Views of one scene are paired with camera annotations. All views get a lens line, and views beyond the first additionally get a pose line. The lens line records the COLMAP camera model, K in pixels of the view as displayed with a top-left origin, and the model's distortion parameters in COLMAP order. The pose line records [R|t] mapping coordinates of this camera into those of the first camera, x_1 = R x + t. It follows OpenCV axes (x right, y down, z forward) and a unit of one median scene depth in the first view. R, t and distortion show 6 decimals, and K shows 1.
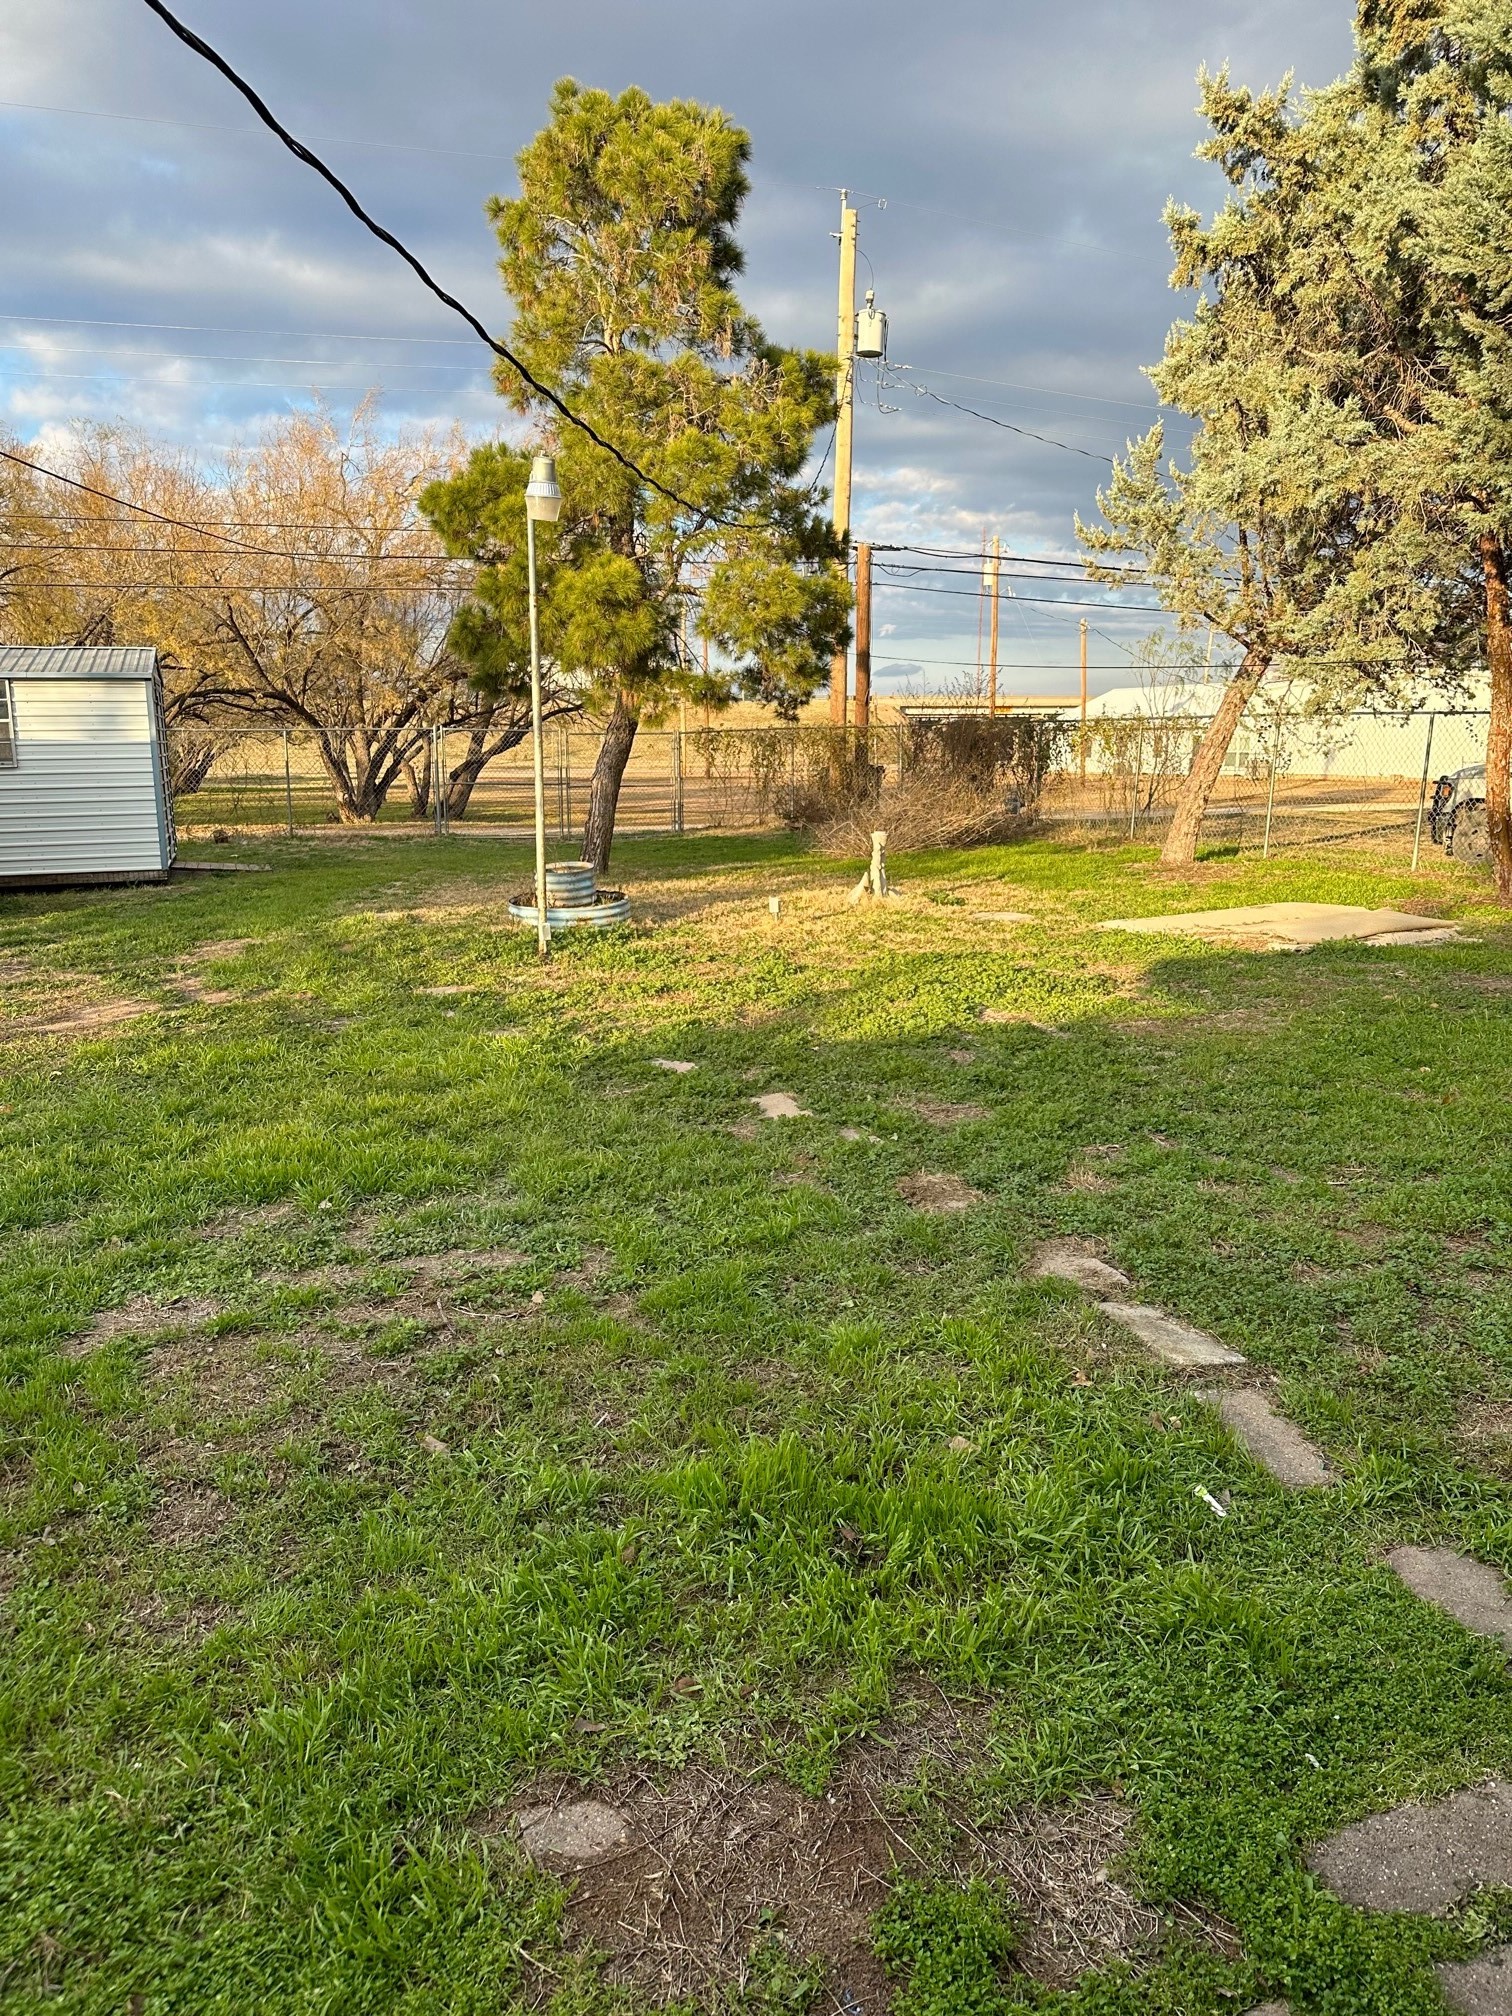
lens RADIAL K [[1430.1, 0, 680.4], [0, 1430.1, 1078.6], [0, 0, 1]] dist [0.158430, -0.231277]
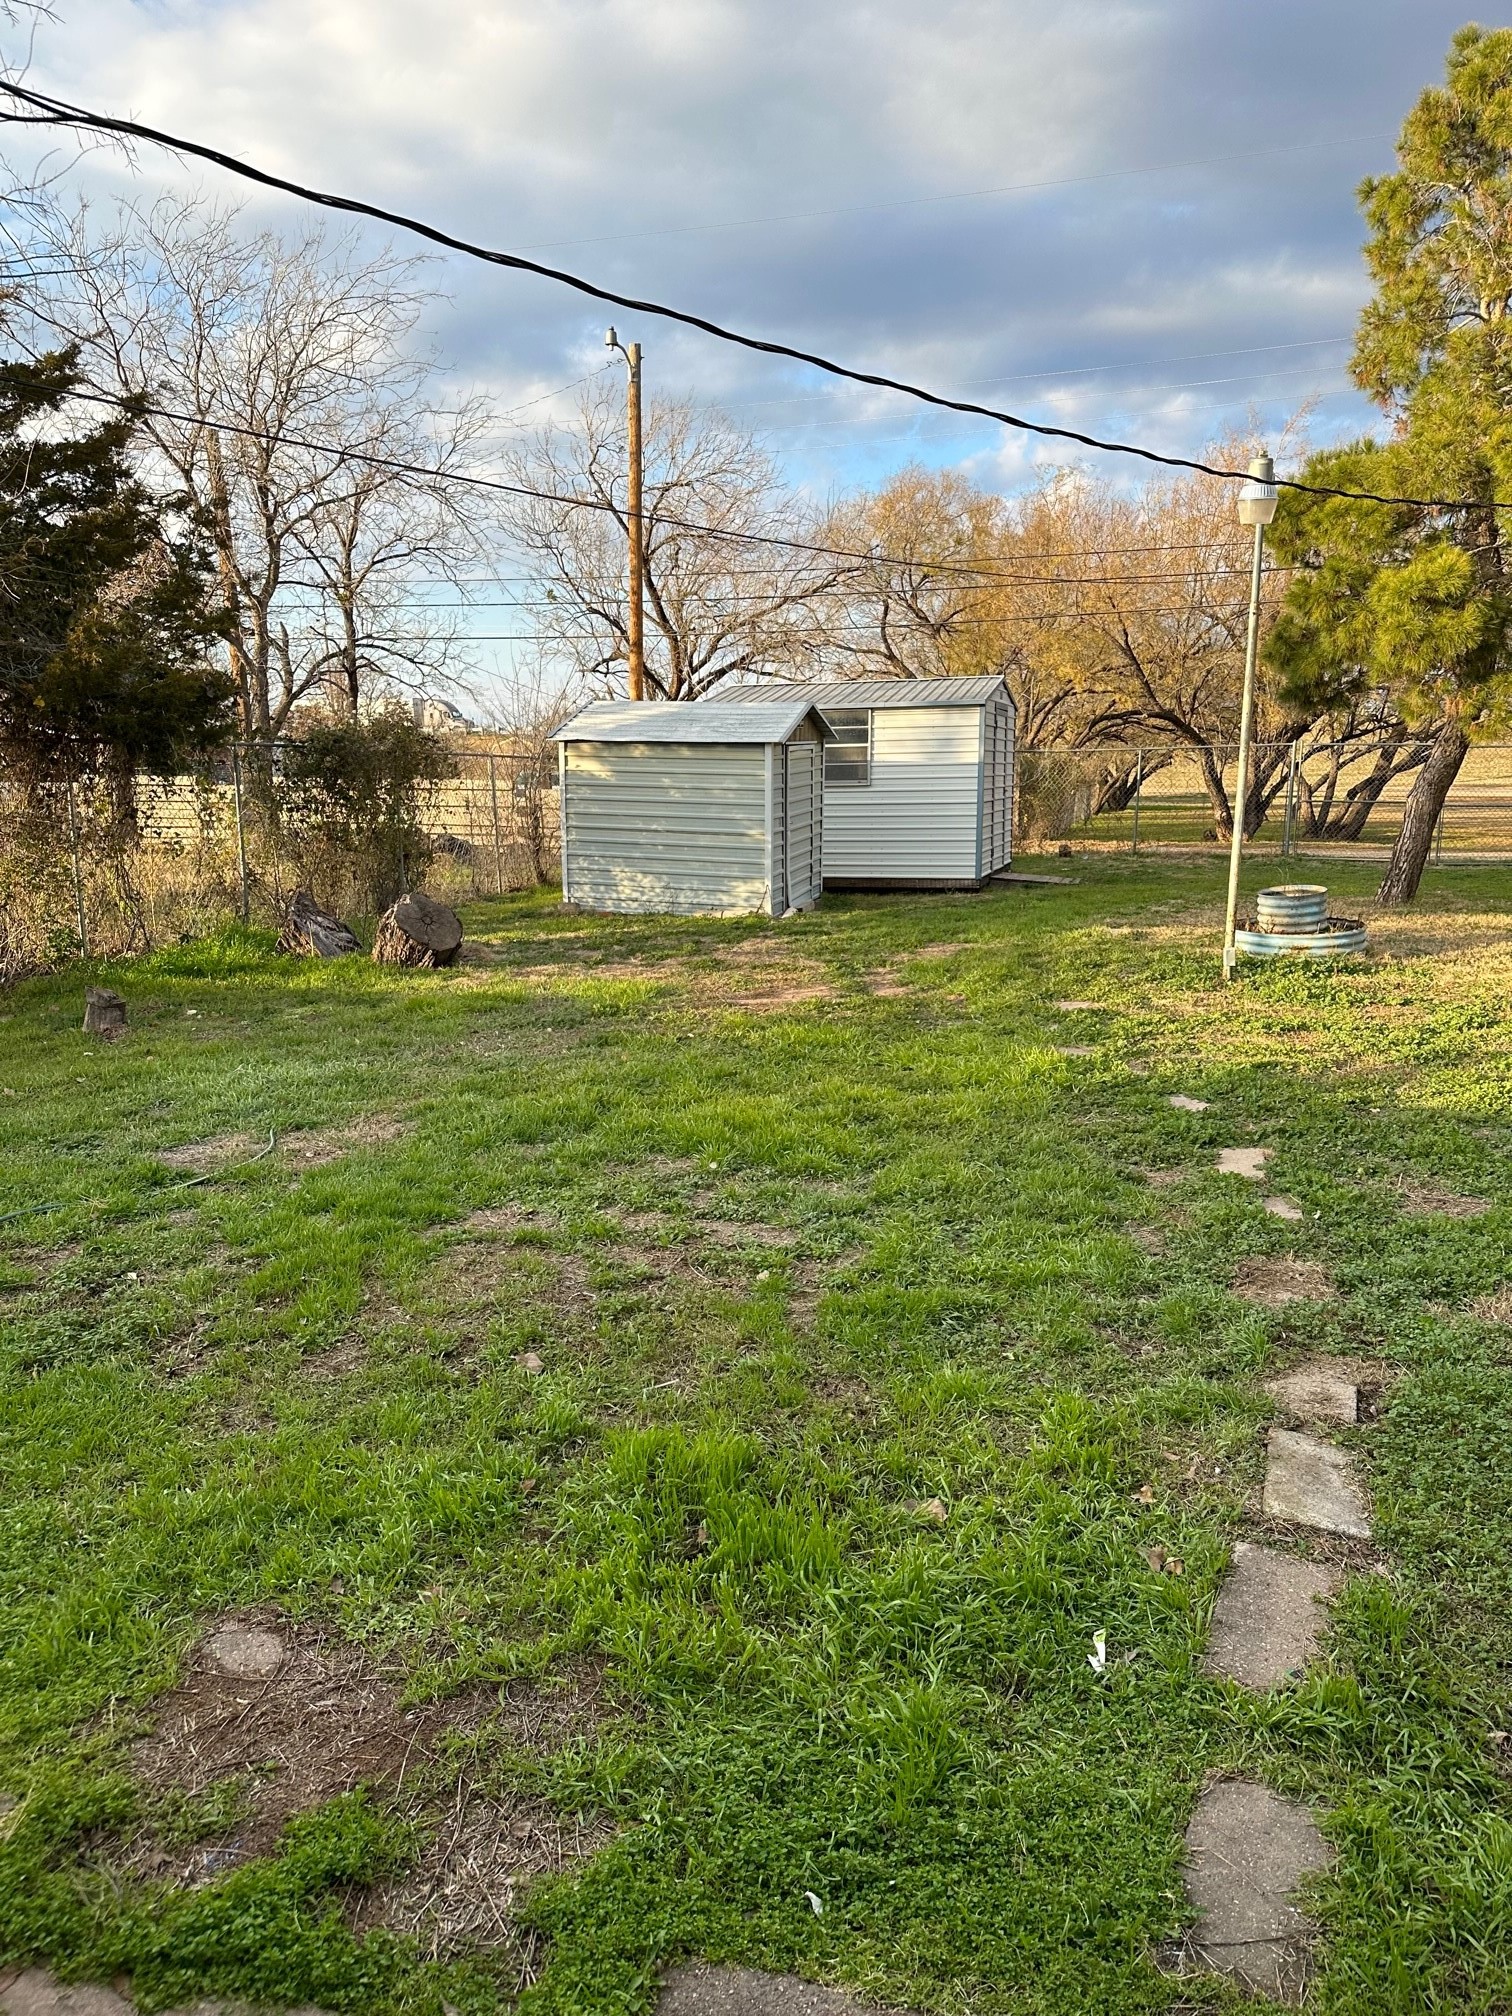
lens RADIAL K [[1414.9, 0, 754.7], [0, 1414.9, 1080.4], [0, 0, 1]] dist [0.089335, -0.077229]
pose [[0.791367, 0.137240, -0.595738, 0.196438], [-0.142514, 0.989042, 0.038531, -0.012000], [0.594498, 0.054409, 0.802254, 0.058545]]
